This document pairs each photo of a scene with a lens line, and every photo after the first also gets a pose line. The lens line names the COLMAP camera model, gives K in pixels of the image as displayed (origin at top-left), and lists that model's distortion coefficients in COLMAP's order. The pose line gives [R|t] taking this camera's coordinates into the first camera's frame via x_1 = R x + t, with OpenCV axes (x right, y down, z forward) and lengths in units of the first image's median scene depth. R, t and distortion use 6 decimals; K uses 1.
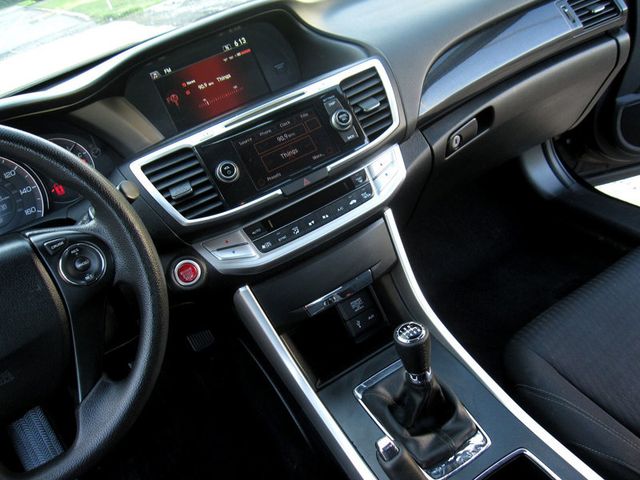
lens RADIAL K [[524.2, 0, 320.0], [0, 524.2, 240.0], [0, 0, 1]] dist [-0.033046, 0.001876]
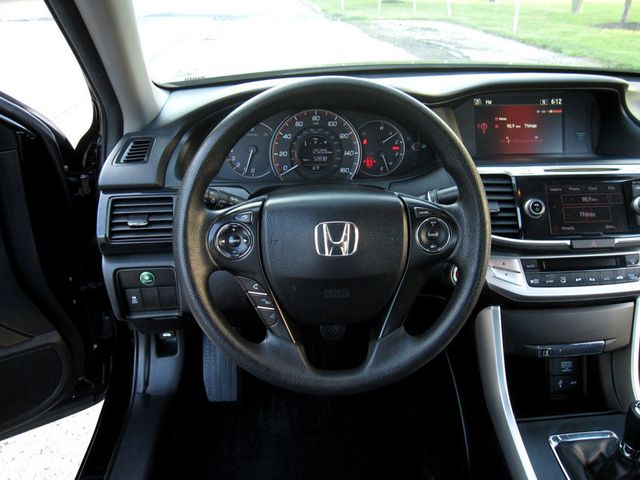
lens RADIAL K [[524.2, 0, 320.0], [0, 524.2, 240.0], [0, 0, 1]] dist [-0.033046, 0.001876]
pose [[0.891144, 0.405475, -0.203598, -0.306178], [-0.415478, 0.909576, -0.007072, 0.122784], [0.182320, 0.090893, 0.979029, -0.169532]]
